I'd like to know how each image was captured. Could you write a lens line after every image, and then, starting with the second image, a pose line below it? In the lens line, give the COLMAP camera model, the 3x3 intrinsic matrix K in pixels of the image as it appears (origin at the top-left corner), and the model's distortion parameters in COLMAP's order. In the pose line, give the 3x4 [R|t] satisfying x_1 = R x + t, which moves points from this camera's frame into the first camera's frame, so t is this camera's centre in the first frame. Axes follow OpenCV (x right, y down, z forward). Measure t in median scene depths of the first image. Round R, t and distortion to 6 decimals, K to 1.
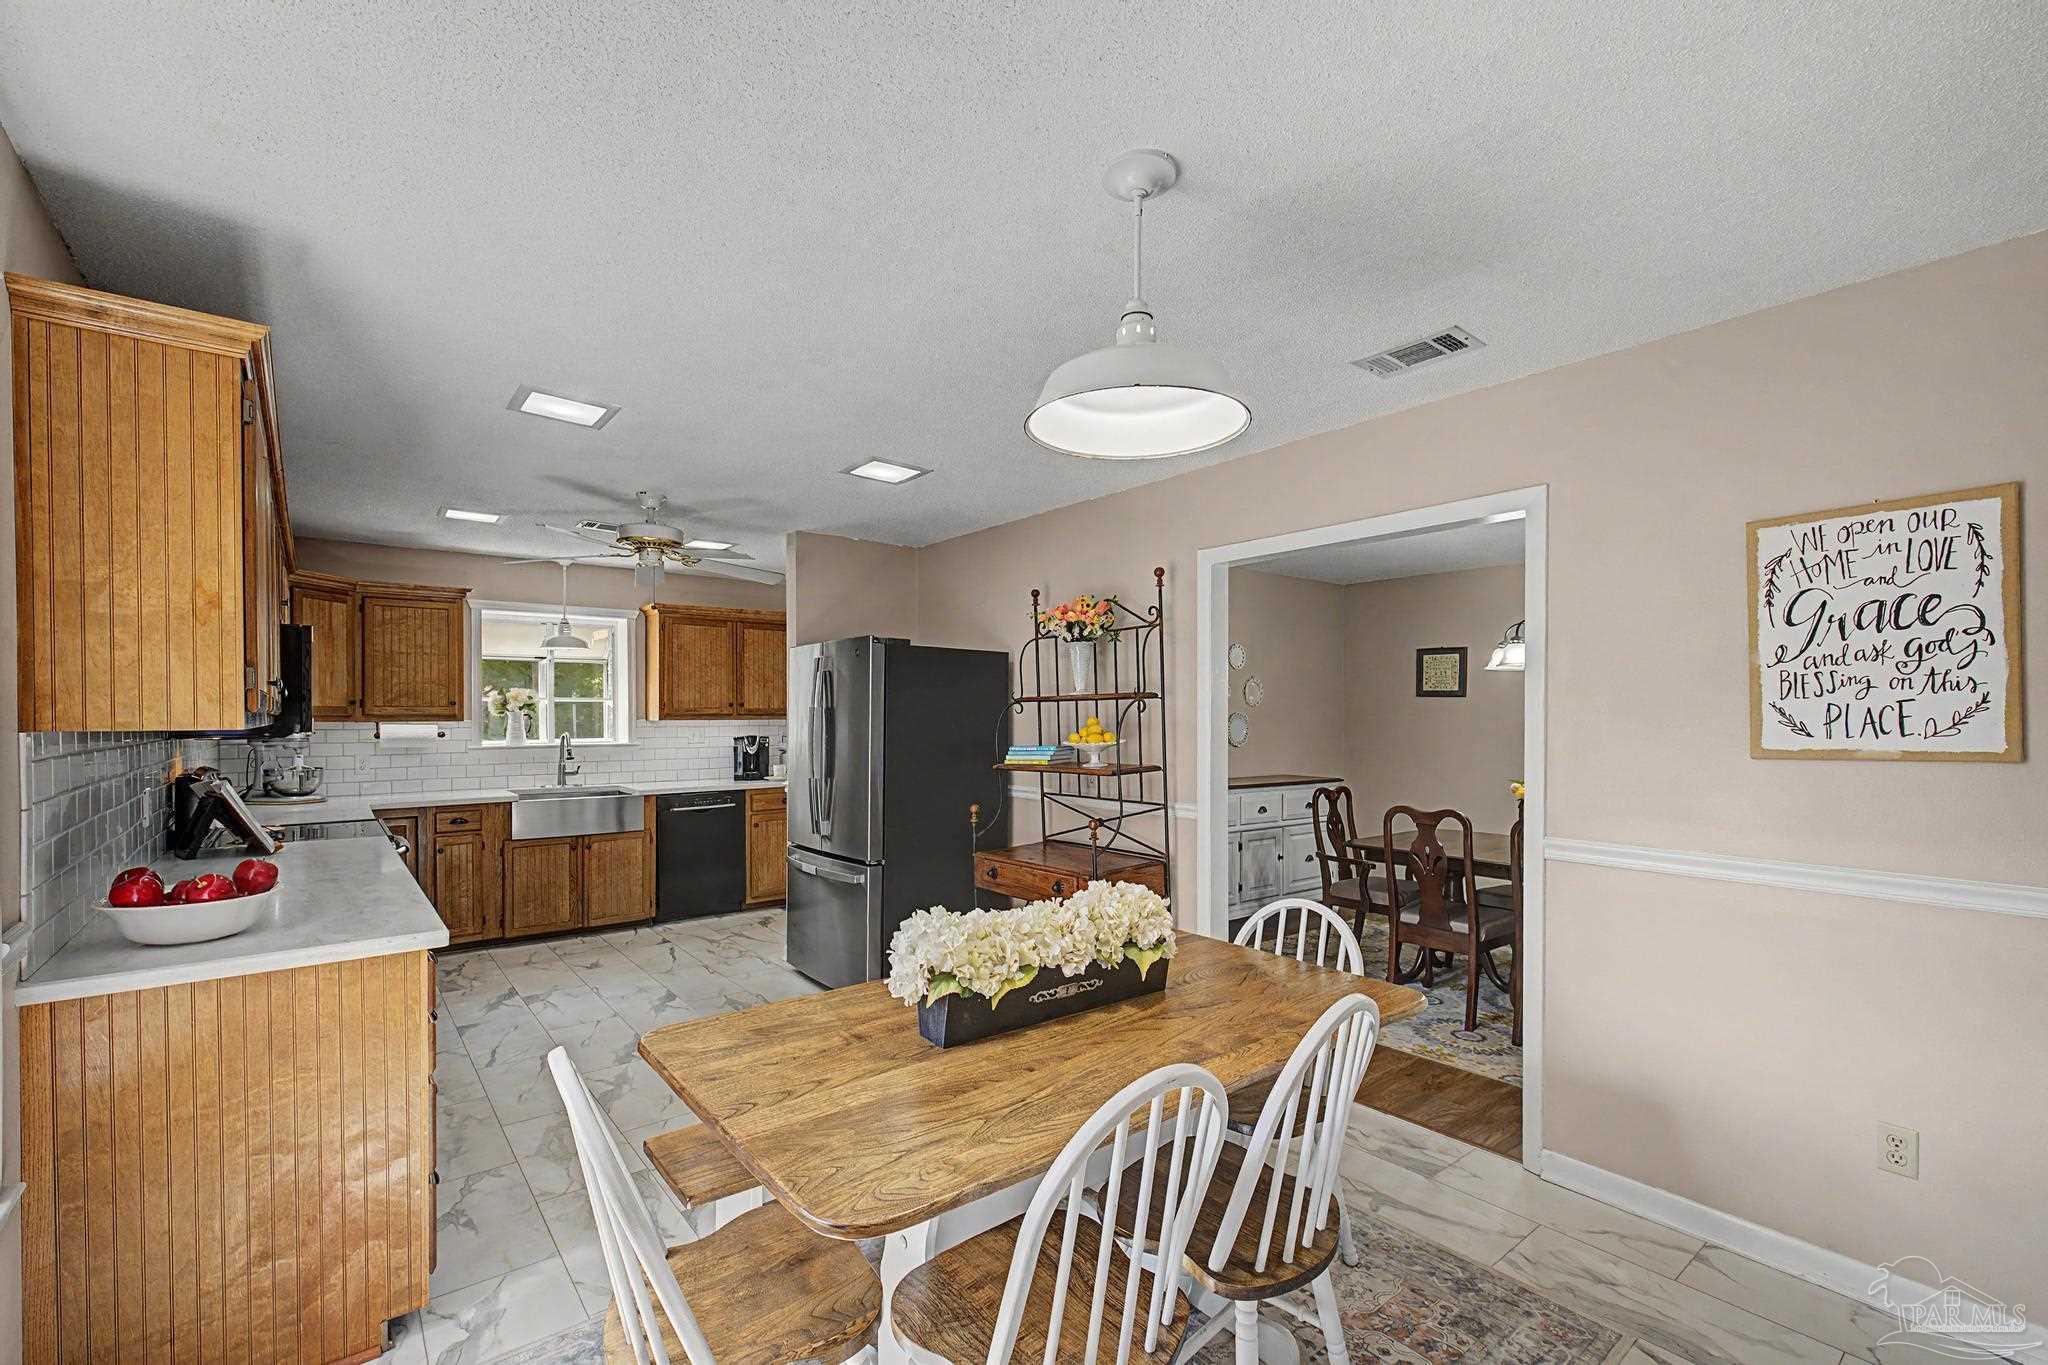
lens RADIAL K [[865.2, 0, 1010.0], [0, 865.2, 716.8], [0, 0, 1]] dist [0.009734, -0.002200]
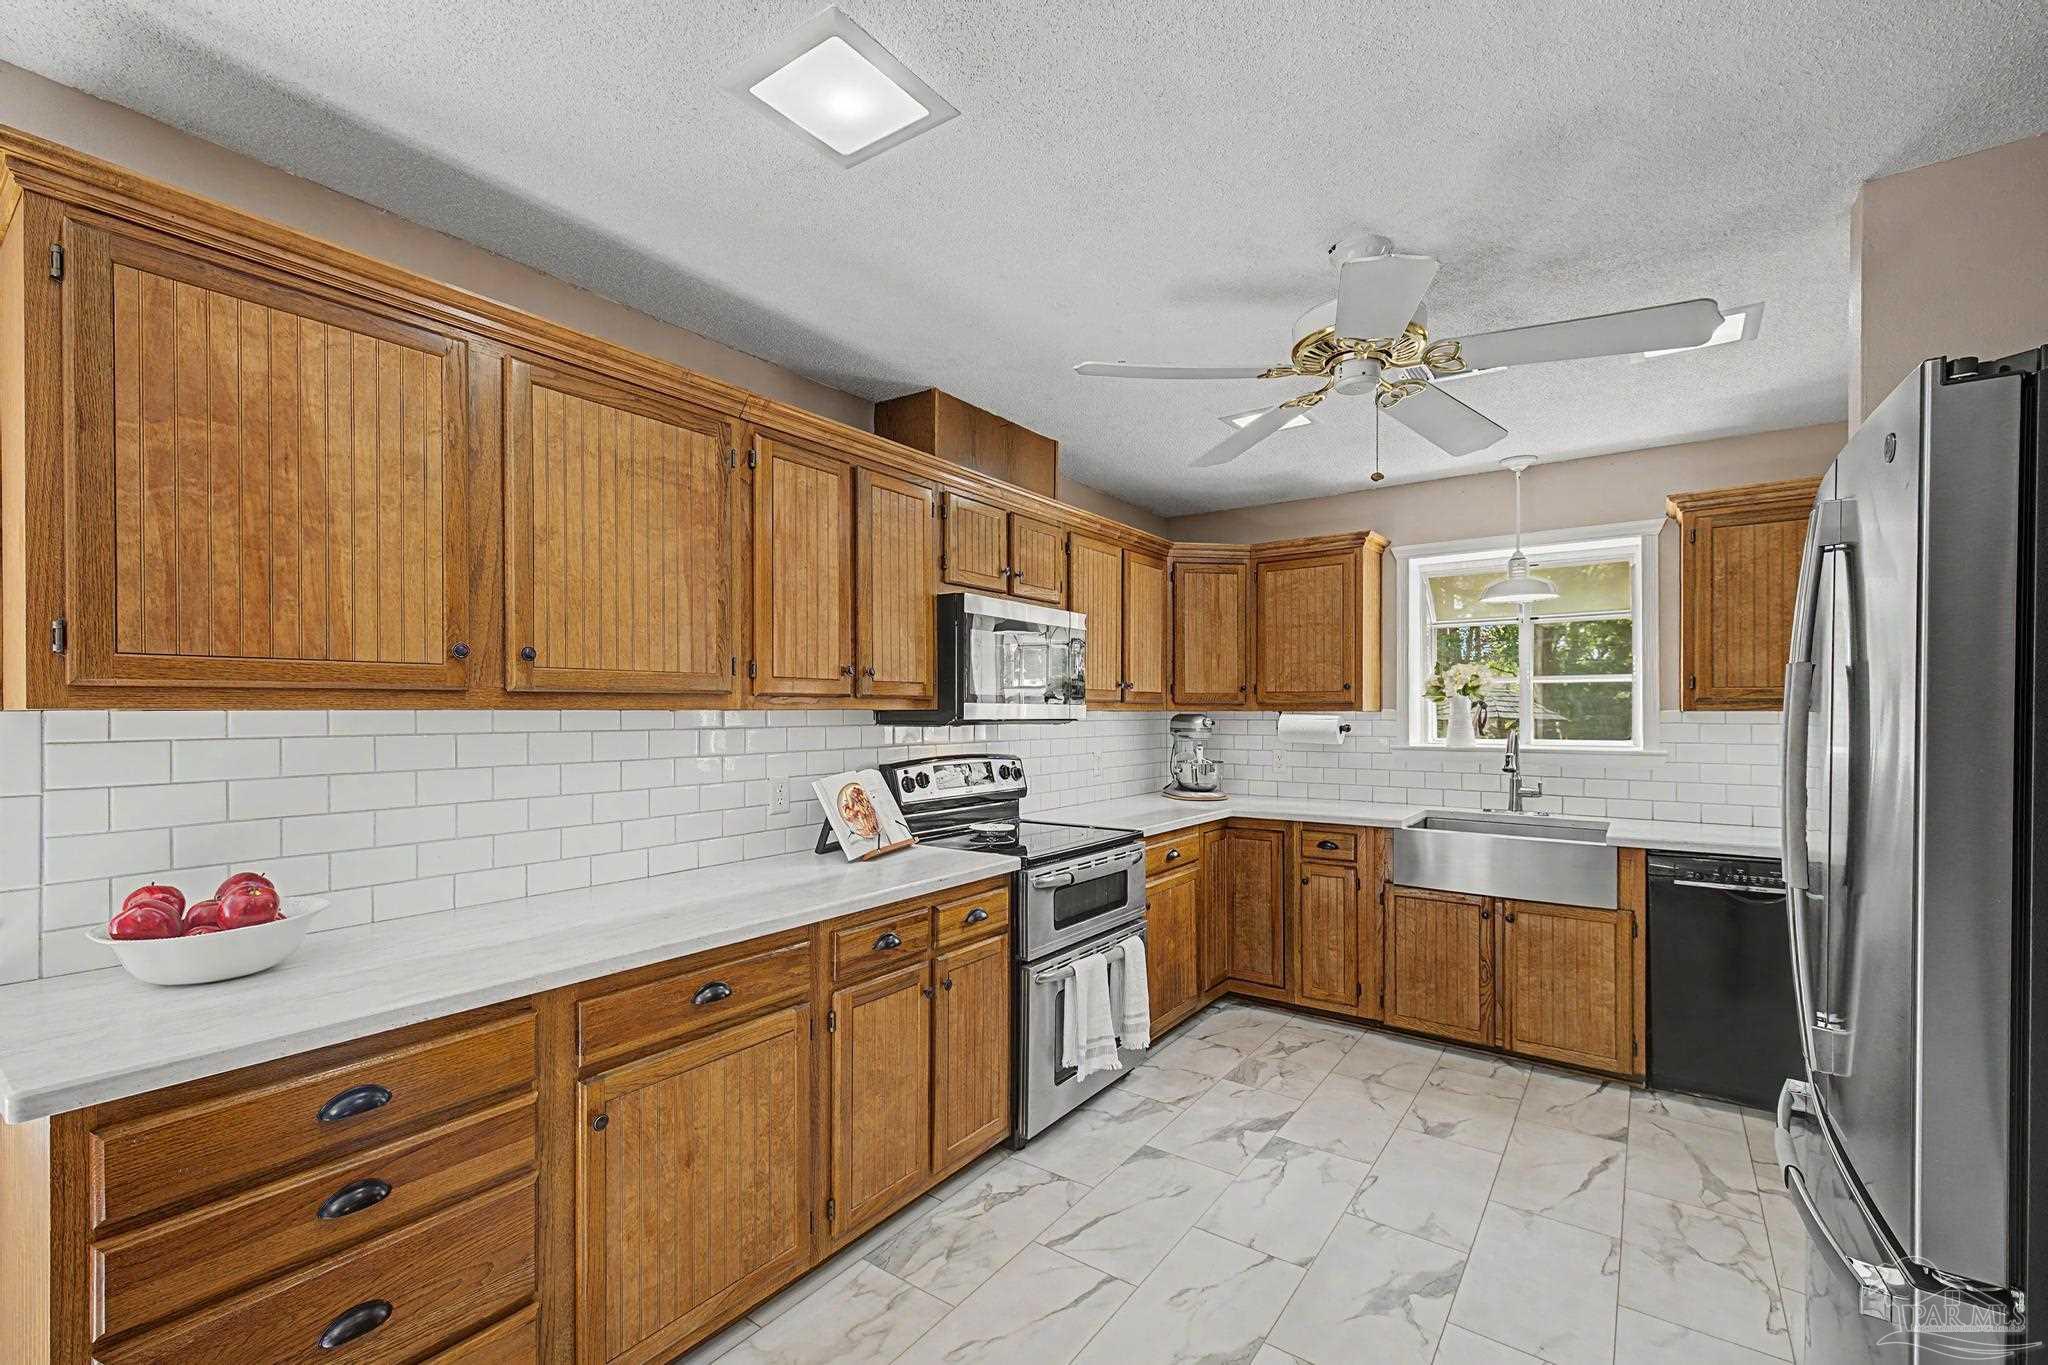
lens RADIAL K [[865.2, 0, 1023.3], [0, 865.2, 707.7], [0, 0, 1]] dist [0.009734, -0.002200]
pose [[0.267628, -0.001932, -0.963520, 0.008587], [-0.001649, 0.999996, -0.002463, 0.005010], [0.963521, 0.002248, 0.267624, 0.553297]]
